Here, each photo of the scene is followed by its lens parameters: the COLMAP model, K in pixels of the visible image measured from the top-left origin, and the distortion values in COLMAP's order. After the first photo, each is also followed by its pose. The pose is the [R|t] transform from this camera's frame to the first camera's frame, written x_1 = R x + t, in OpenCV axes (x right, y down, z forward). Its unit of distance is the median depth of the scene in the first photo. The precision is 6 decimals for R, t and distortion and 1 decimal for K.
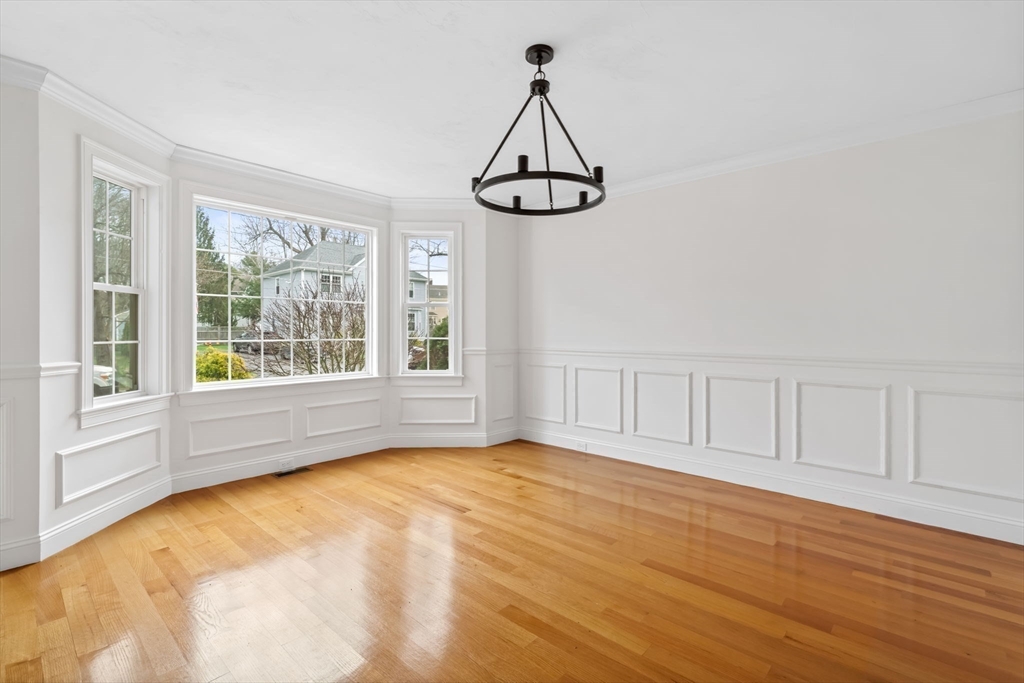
lens RADIAL K [[470.0, 0, 513.1], [0, 470.0, 327.2], [0, 0, 1]] dist [0.030373, 0.000139]
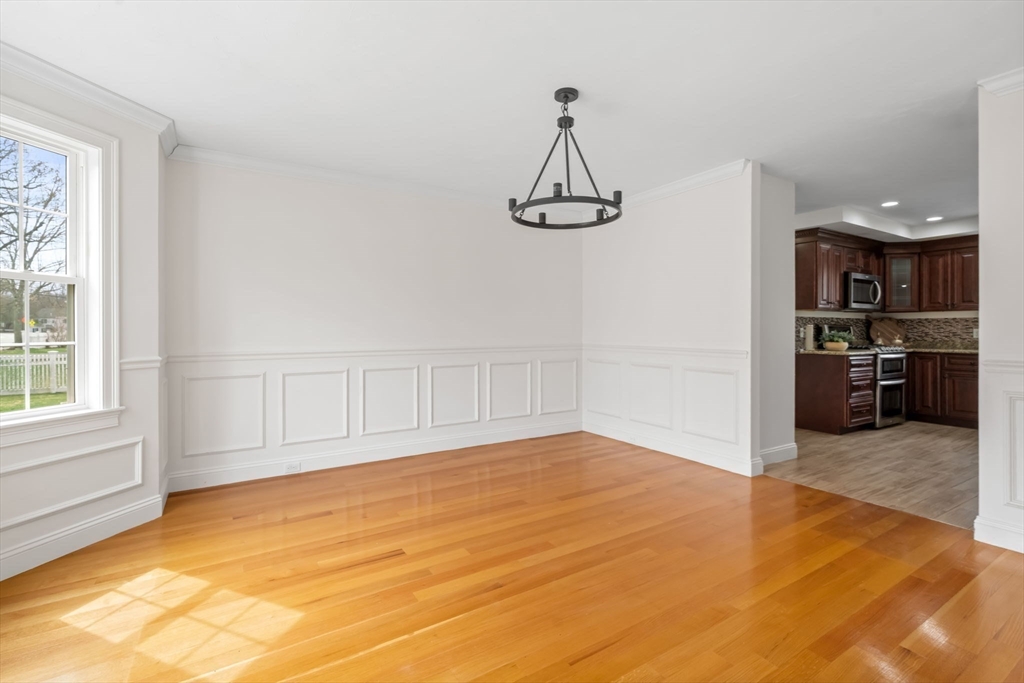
lens RADIAL K [[470.0, 0, 513.1], [0, 470.0, 327.2], [0, 0, 1]] dist [0.030373, 0.000139]
pose [[0.258195, 0.002898, 0.966089, -0.618843], [-0.020409, 0.999789, 0.002455, -0.005837], [-0.965877, -0.020351, 0.258199, 0.444381]]
